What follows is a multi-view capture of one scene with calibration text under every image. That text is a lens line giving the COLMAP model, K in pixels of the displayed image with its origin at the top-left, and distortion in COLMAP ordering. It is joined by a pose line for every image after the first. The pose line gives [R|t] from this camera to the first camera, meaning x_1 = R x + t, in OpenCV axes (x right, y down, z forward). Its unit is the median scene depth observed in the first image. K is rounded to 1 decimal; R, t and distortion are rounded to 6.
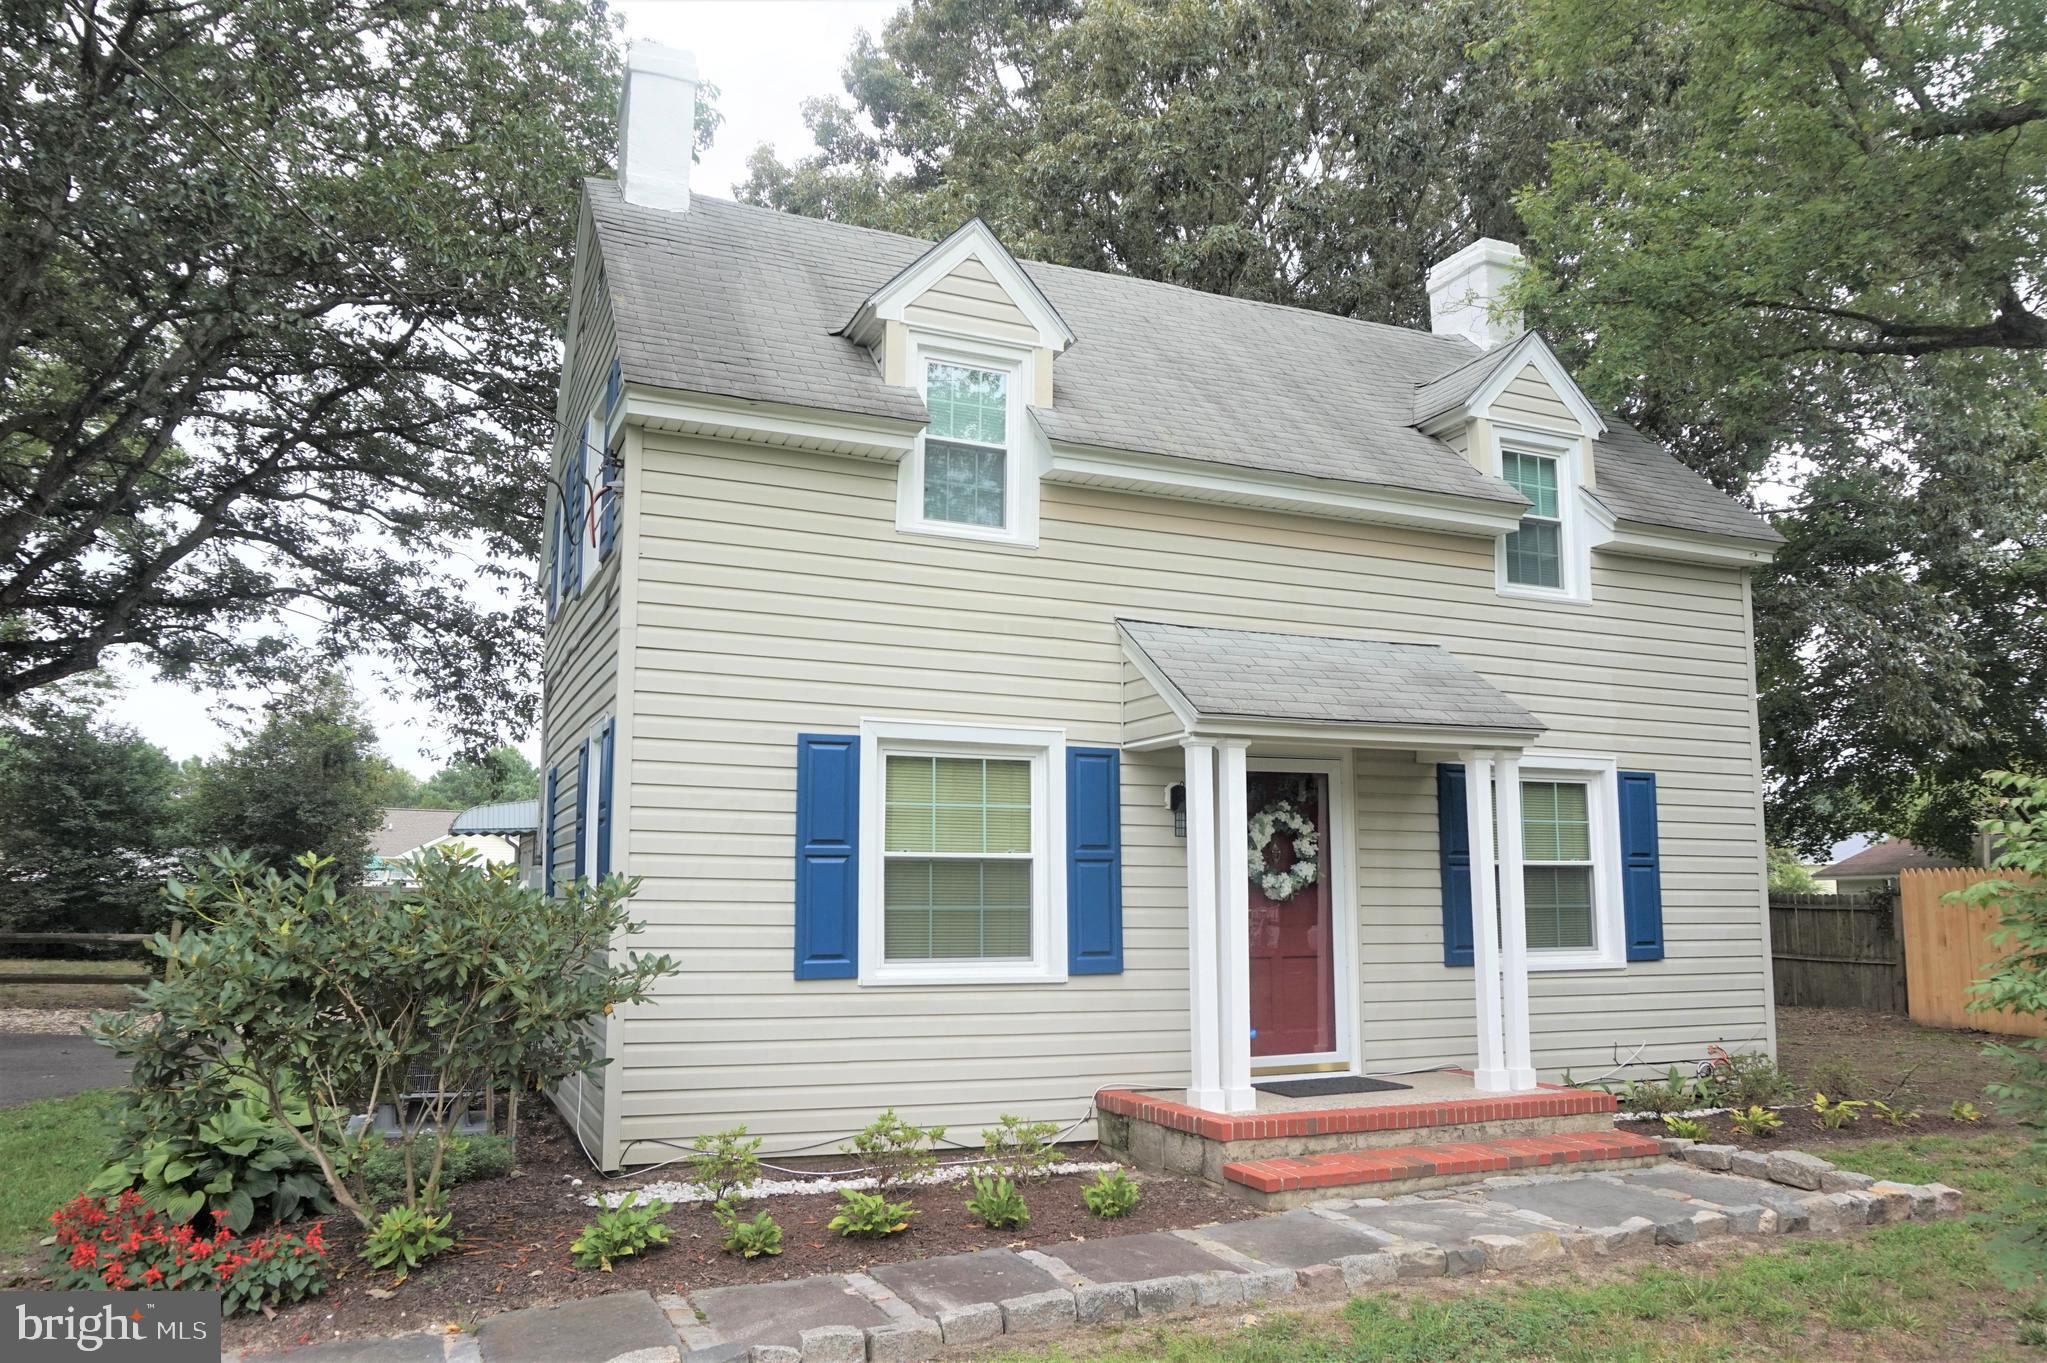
lens RADIAL K [[1442.4, 0, 1023.5], [0, 1442.4, 681.5], [0, 0, 1]] dist [-0.052241, 0.037155]
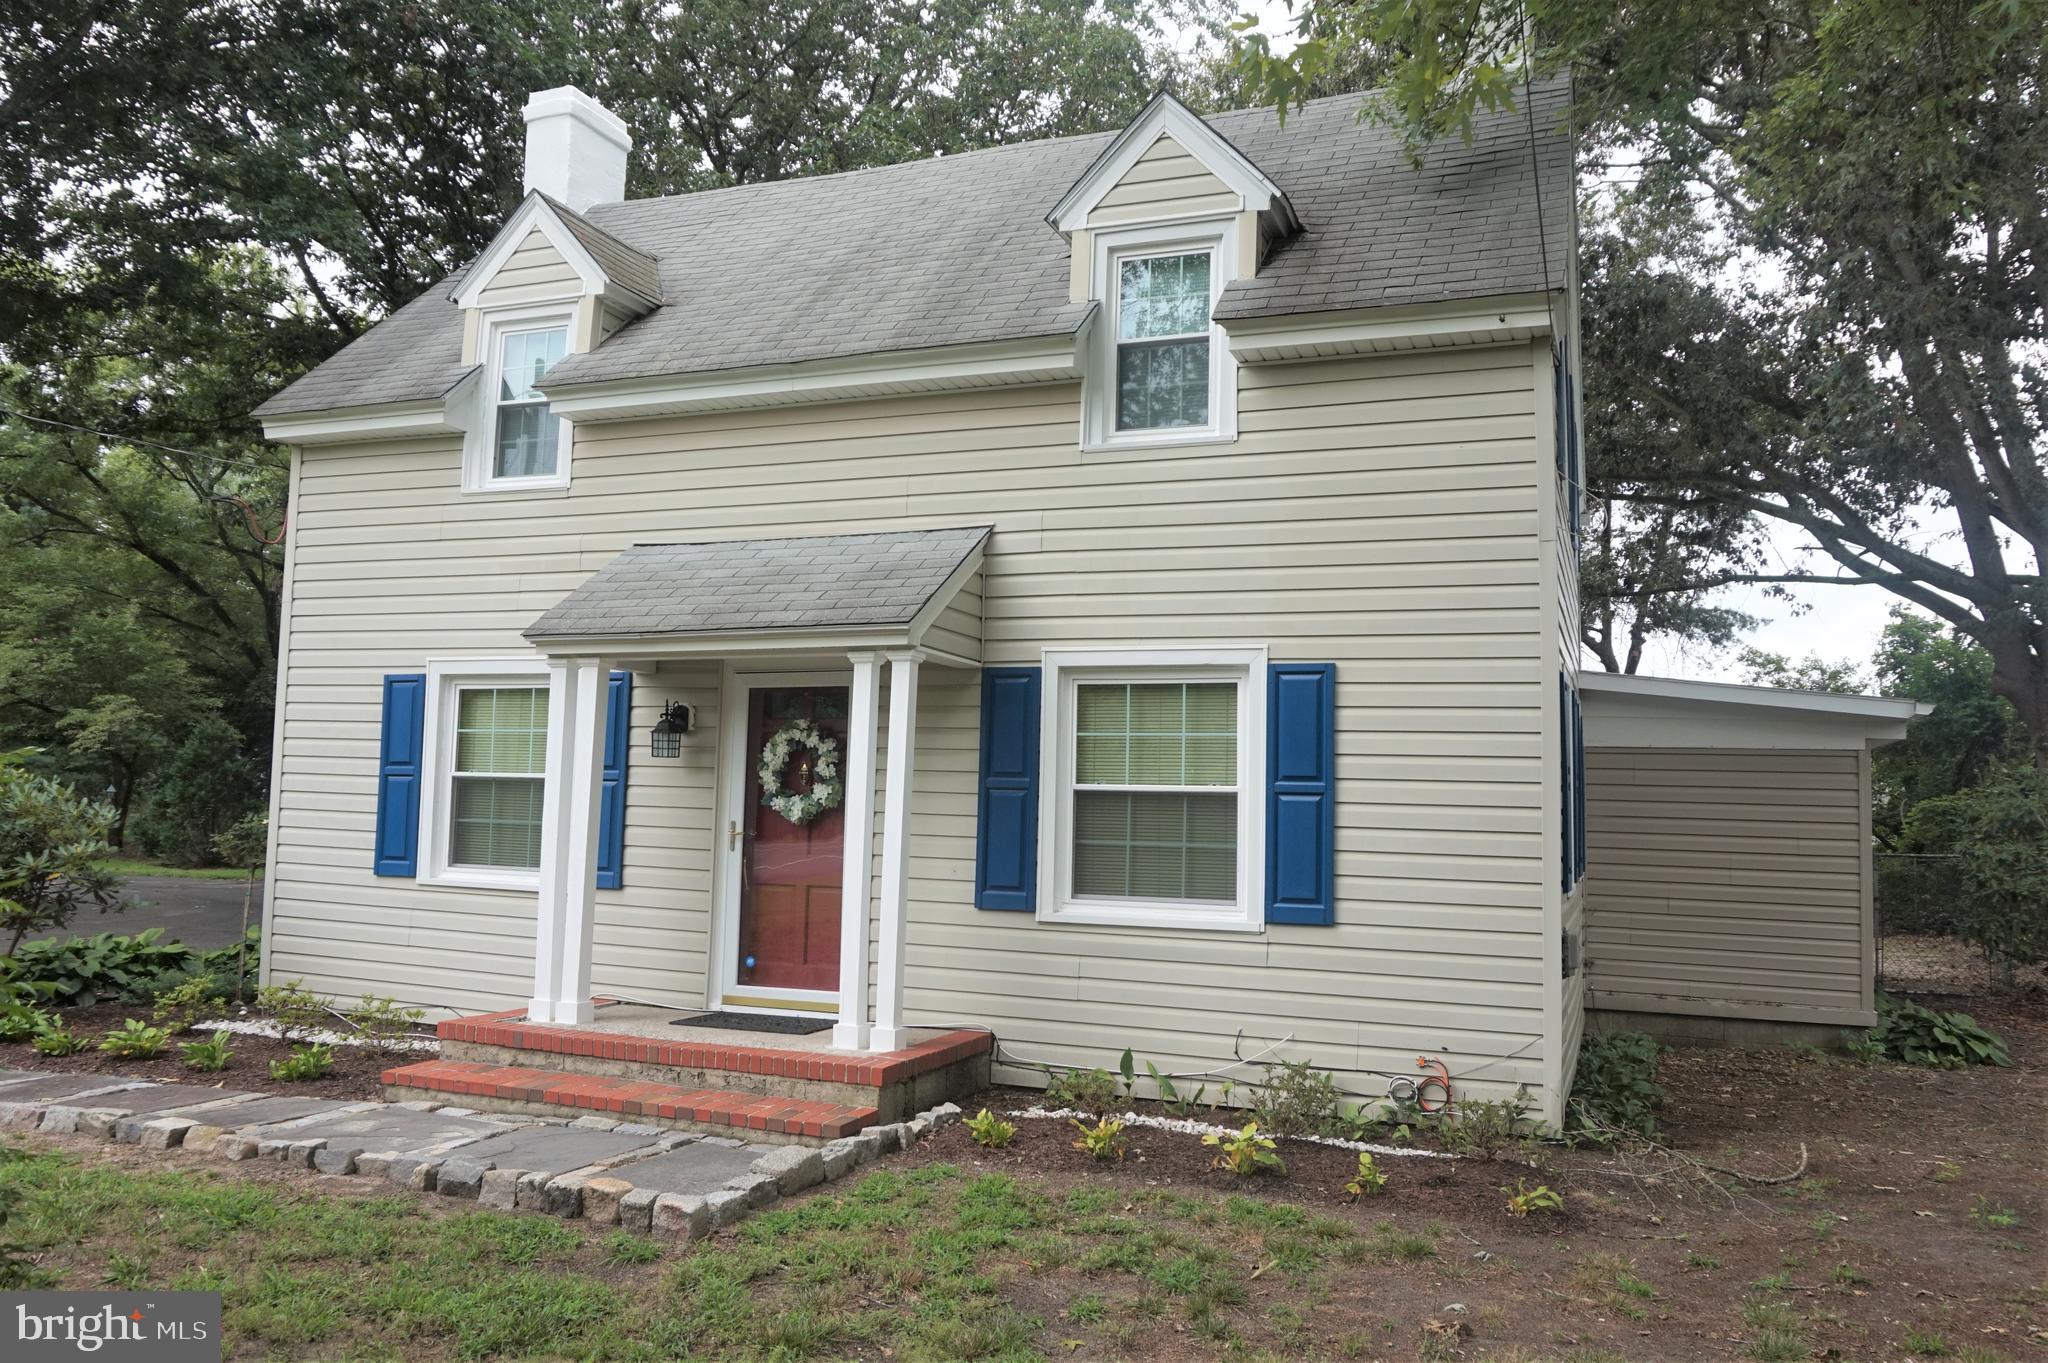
lens RADIAL K [[1513.2, 0, 1024.0], [0, 1513.2, 681.5], [0, 0, 1]] dist [-0.053563, 0.000783]
pose [[0.714882, -0.049149, -0.697516, 0.965398], [0.075624, 0.997110, 0.007247, 0.063649], [0.695144, -0.057929, 0.716533, 0.407057]]
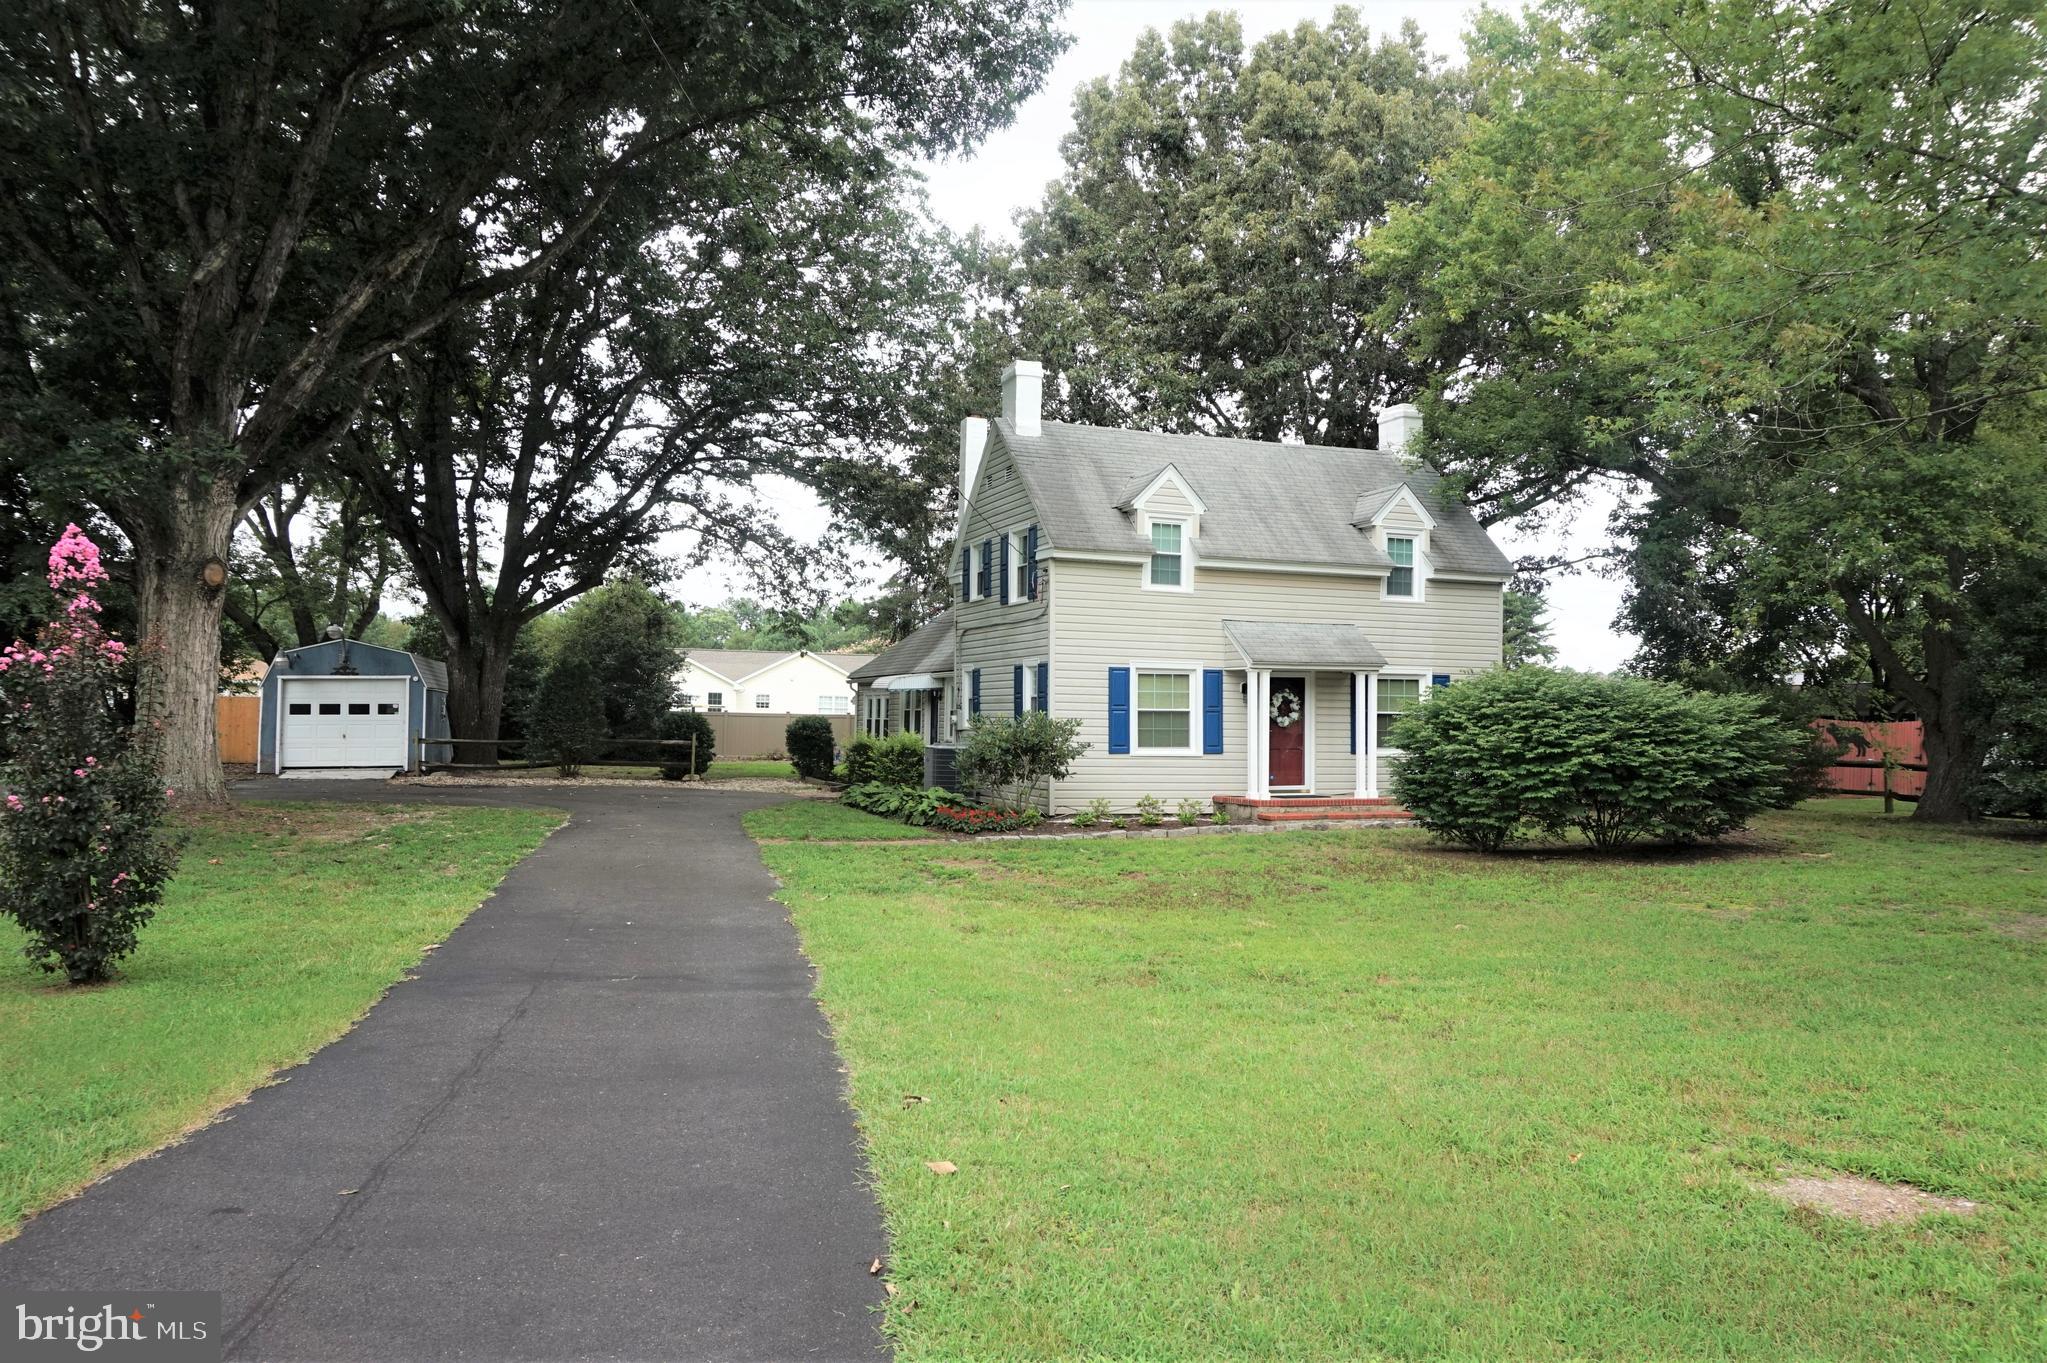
lens RADIAL K [[1442.4, 0, 1023.5], [0, 1442.4, 681.5], [0, 0, 1]] dist [-0.052241, 0.037155]
pose [[0.998791, 0.006875, -0.048672, -0.161288], [-0.000834, 0.992398, 0.123064, -0.243838], [0.049148, -0.122874, 0.991204, -1.555823]]
